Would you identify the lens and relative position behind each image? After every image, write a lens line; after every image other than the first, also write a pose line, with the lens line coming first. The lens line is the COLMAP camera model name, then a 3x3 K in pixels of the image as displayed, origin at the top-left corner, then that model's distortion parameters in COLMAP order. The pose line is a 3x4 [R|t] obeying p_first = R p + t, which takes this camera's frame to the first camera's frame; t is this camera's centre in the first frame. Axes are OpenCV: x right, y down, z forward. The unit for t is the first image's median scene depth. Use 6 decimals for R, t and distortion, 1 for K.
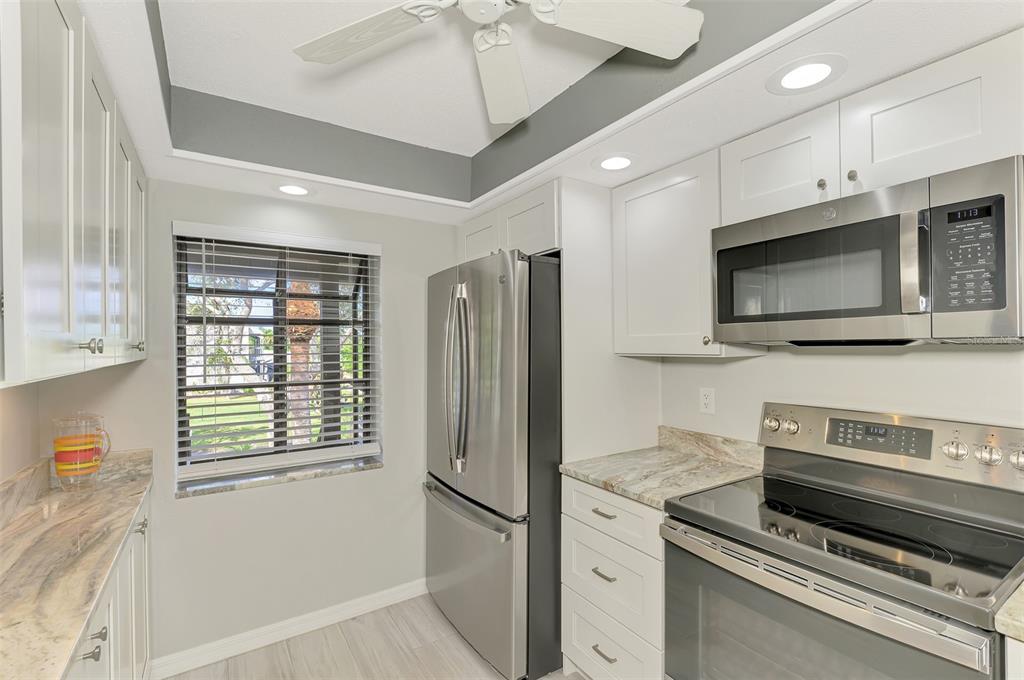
lens RADIAL K [[465.6, 0, 519.4], [0, 465.6, 353.8], [0, 0, 1]] dist [-0.003077, 0.000140]
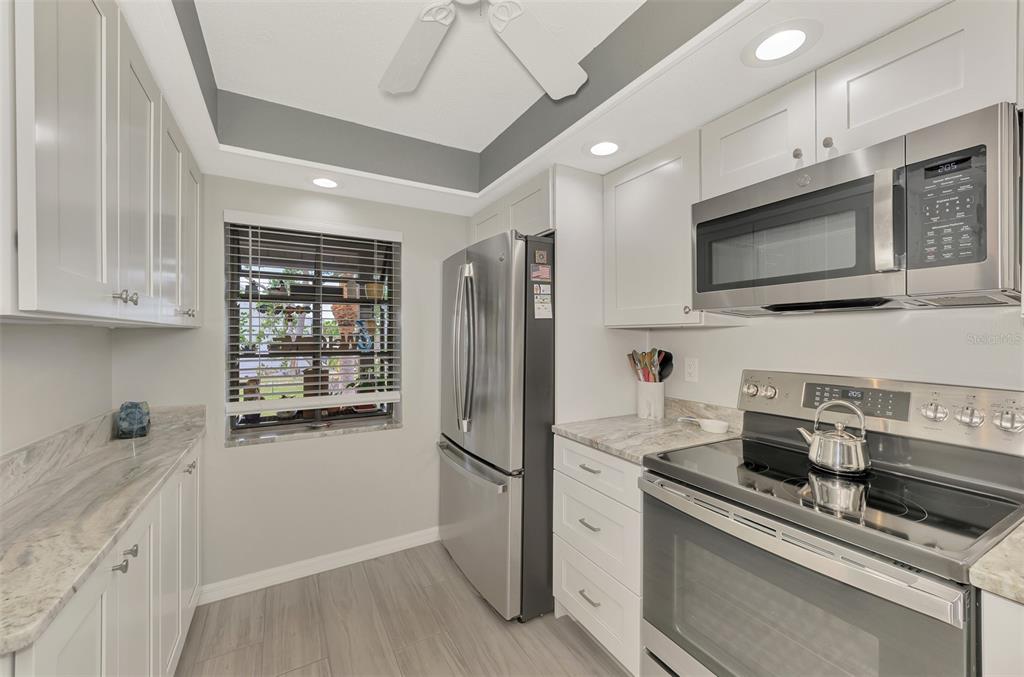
lens RADIAL K [[403.4, 0, 511.0], [0, 403.4, 342.9], [0, 0, 1]] dist [0.002200, 0.000399]
pose [[0.997451, 0.010100, -0.070641, 0.058848], [-0.010294, 0.999944, -0.002382, 0.050243], [0.070613, 0.003103, 0.997499, 0.040249]]
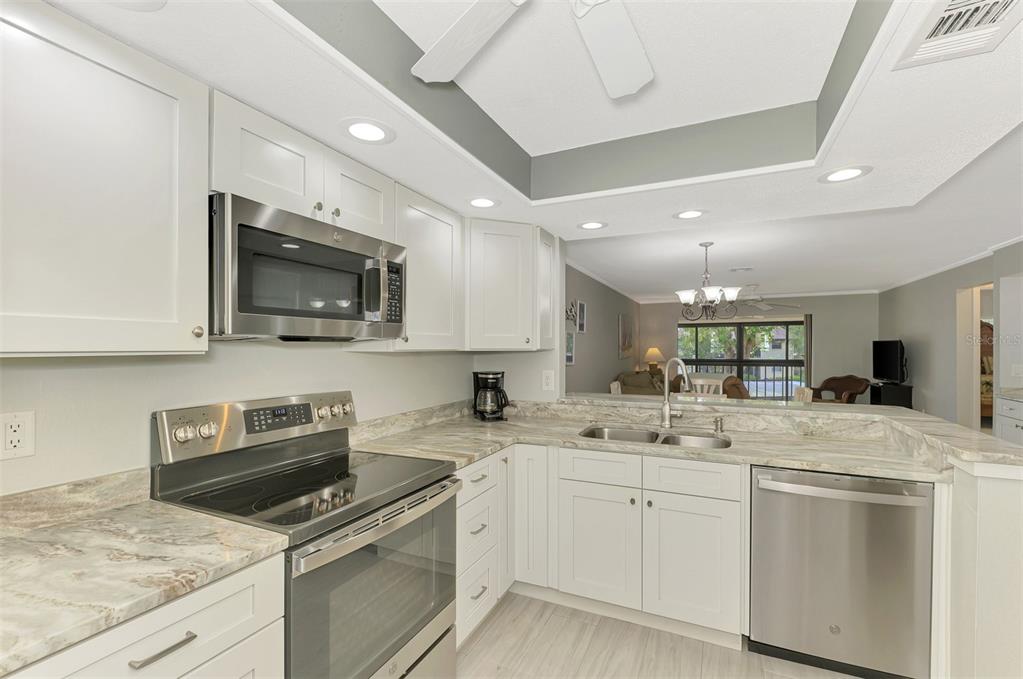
lens RADIAL K [[435.8, 0, 528.2], [0, 435.8, 339.6], [0, 0, 1]] dist [0.002220, -0.000209]
pose [[-0.538123, 0.023416, 0.842541, -0.439567], [0.019719, 0.999690, -0.015189, 0.007383], [-0.842636, 0.008440, -0.538418, 0.873026]]
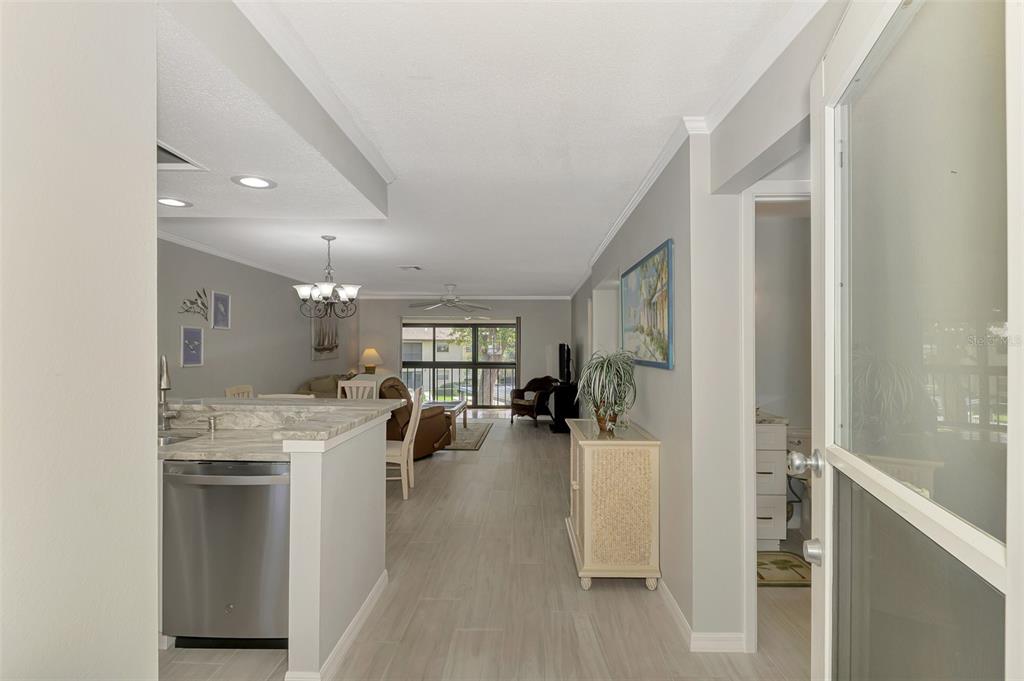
lens RADIAL K [[501.1, 0, 512.3], [0, 501.1, 344.3], [0, 0, 1]] dist [-0.000893, -0.000162]
pose [[-0.817147, 0.010565, 0.576333, -1.208653], [0.010904, 0.999936, -0.002871, 0.038337], [-0.576326, 0.003939, -0.817210, 0.356633]]
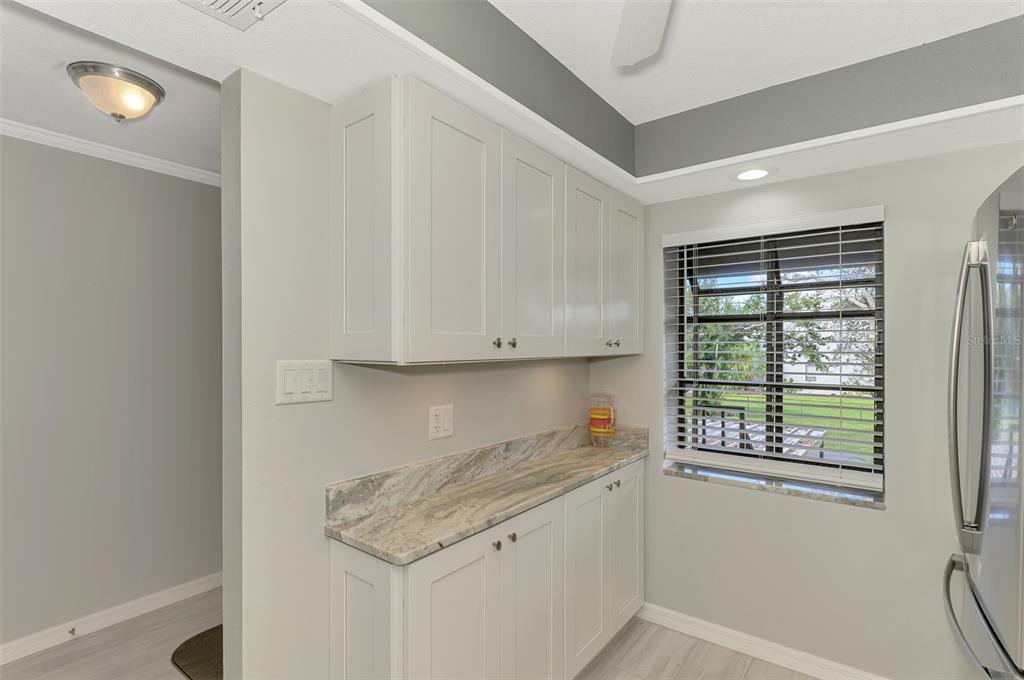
lens RADIAL K [[492.0, 0, 523.8], [0, 492.0, 354.9], [0, 0, 1]] dist [0.002090, -0.000342]
pose [[0.335275, 0.026343, -0.941752, 0.347512], [-0.021048, 0.999569, 0.020467, -0.005320], [0.941885, 0.012960, 0.335685, 0.301981]]
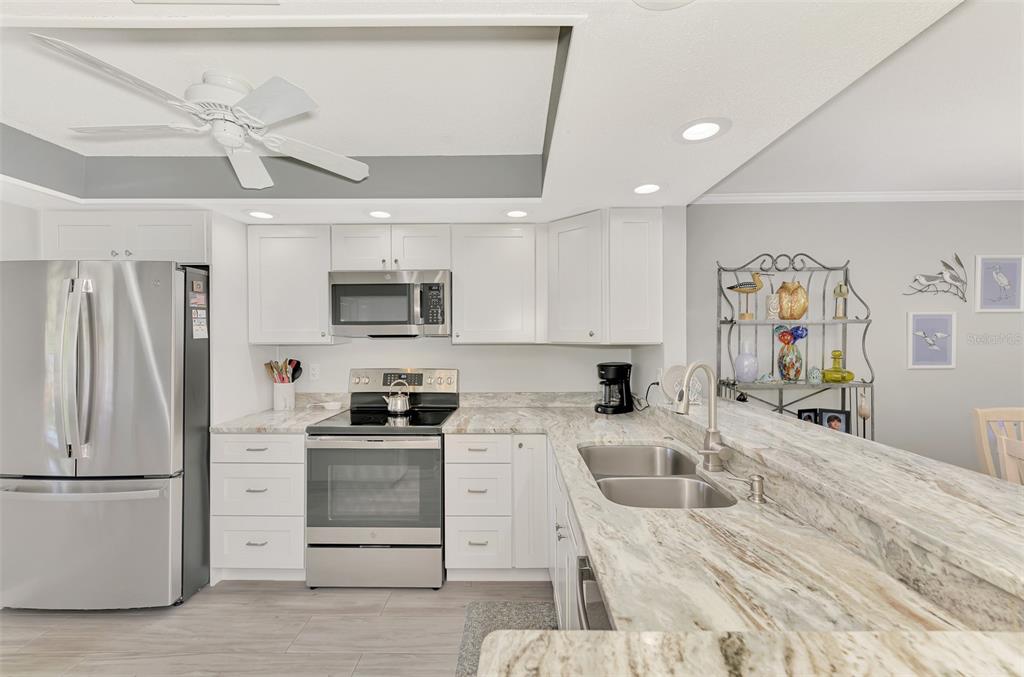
lens RADIAL K [[398.8, 0, 512.0], [0, 398.8, 338.5], [0, 0, 1]] dist [0.000349, 0.000078]
pose [[0.561707, 0.000757, 0.827336, -0.401274], [0.014041, 0.999847, -0.010448, 0.011007], [-0.827217, 0.017485, 0.561610, -0.386884]]
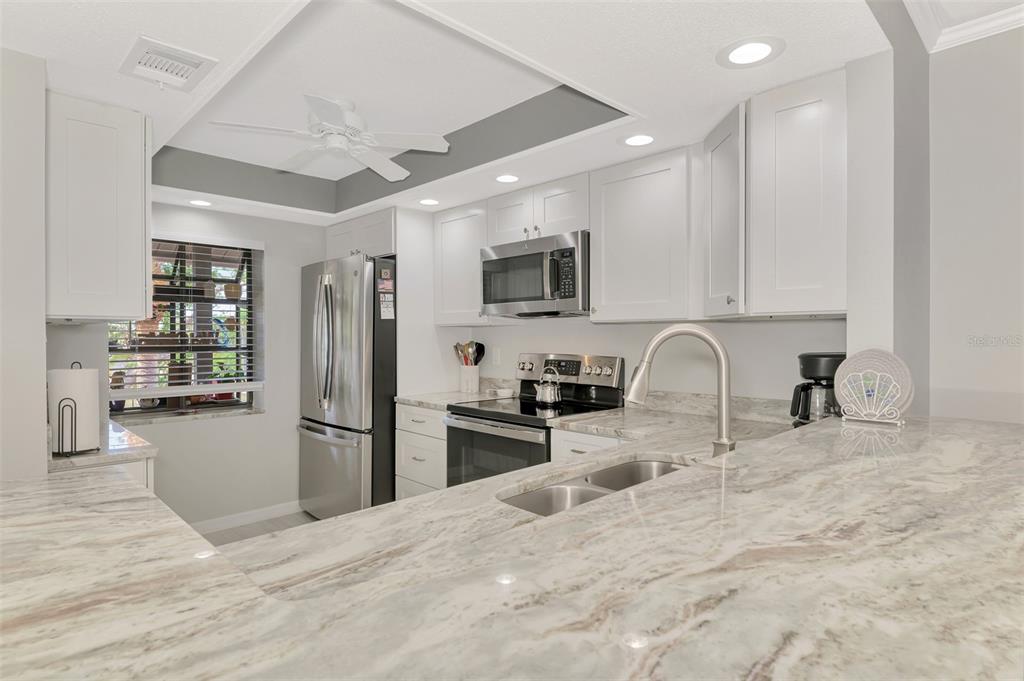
lens RADIAL K [[547.1, 0, 513.5], [0, 547.1, 344.0], [0, 0, 1]] dist [-0.002709, 0.000195]
pose [[0.981467, 0.005598, 0.191548, 0.134177], [-0.004290, 0.999965, -0.007239, 0.084532], [-0.191581, 0.006283, 0.981457, -0.885202]]
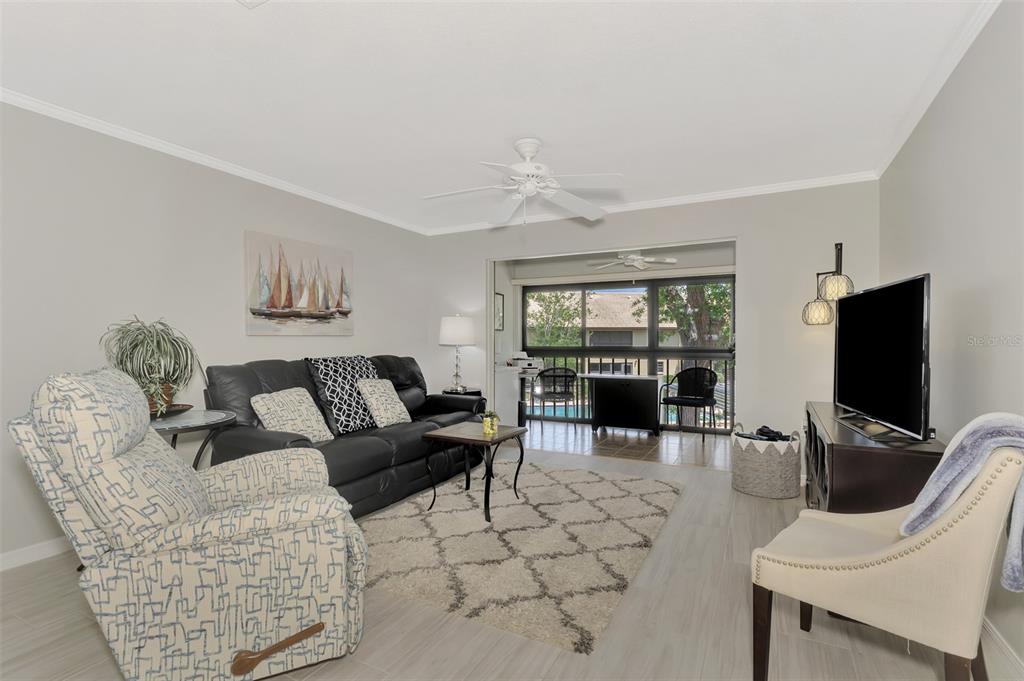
lens RADIAL K [[501.1, 0, 512.3], [0, 501.1, 344.3], [0, 0, 1]] dist [-0.000893, -0.000162]
pose [[-0.497044, 0.002559, 0.867721, 0.287513], [0.019618, 0.999773, 0.008290, 0.174735], [-0.867503, 0.021144, -0.496982, -1.980782]]
